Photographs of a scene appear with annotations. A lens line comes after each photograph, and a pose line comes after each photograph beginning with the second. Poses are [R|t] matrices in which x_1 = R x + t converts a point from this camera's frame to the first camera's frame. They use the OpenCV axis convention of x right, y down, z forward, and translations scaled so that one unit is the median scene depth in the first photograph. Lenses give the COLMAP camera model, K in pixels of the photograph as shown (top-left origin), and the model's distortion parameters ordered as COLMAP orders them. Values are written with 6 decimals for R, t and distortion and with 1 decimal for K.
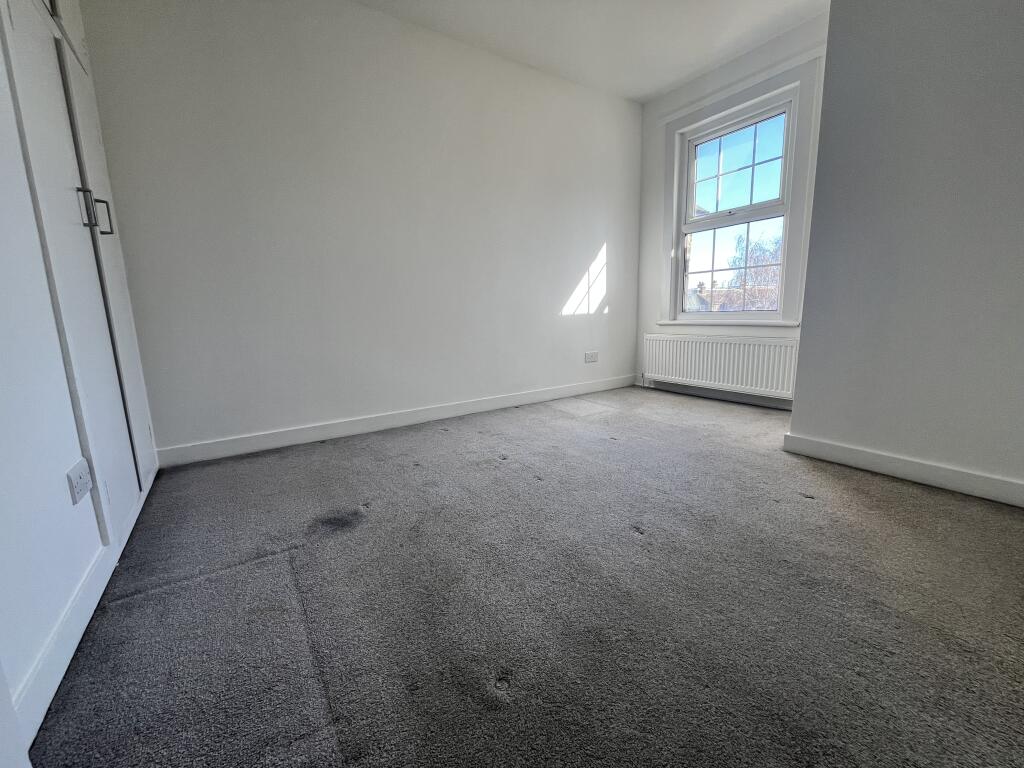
lens RADIAL K [[415.9, 0, 513.6], [0, 415.9, 383.9], [0, 0, 1]] dist [-0.000826, -0.000362]
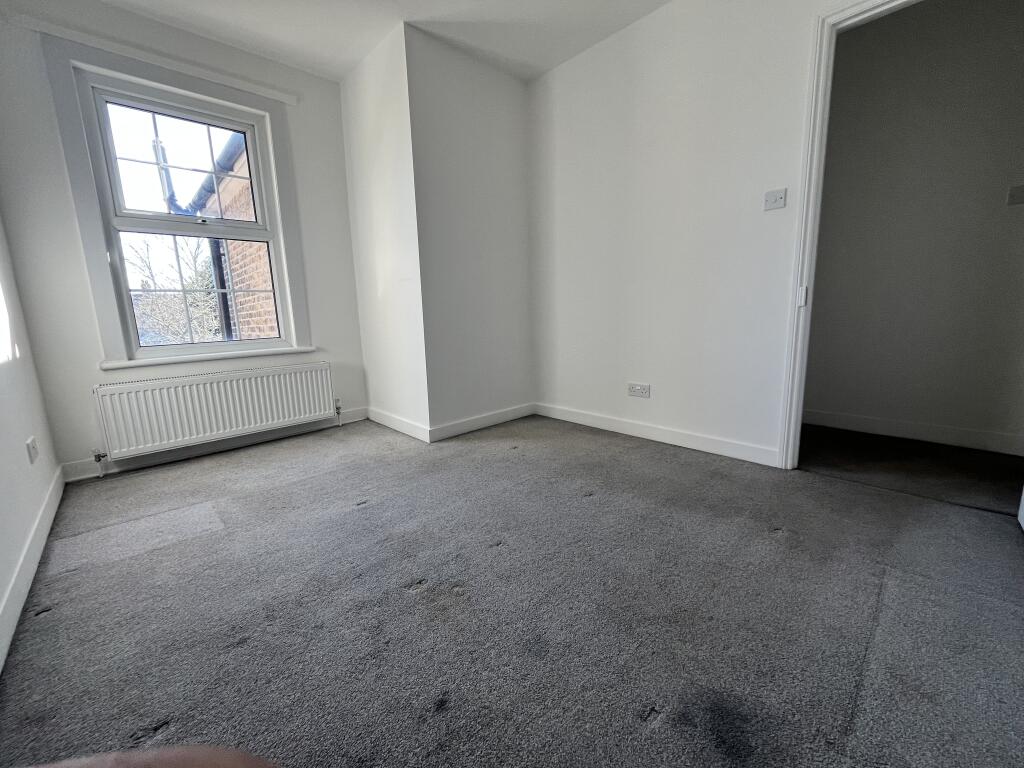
lens RADIAL K [[415.9, 0, 513.4], [0, 415.9, 380.2], [0, 0, 1]] dist [-0.000826, -0.000362]
pose [[-0.173247, -0.130749, 0.976161, -0.534195], [0.206569, 0.964279, 0.165819, -0.159685], [-0.962972, 0.230373, -0.140050, 0.783037]]
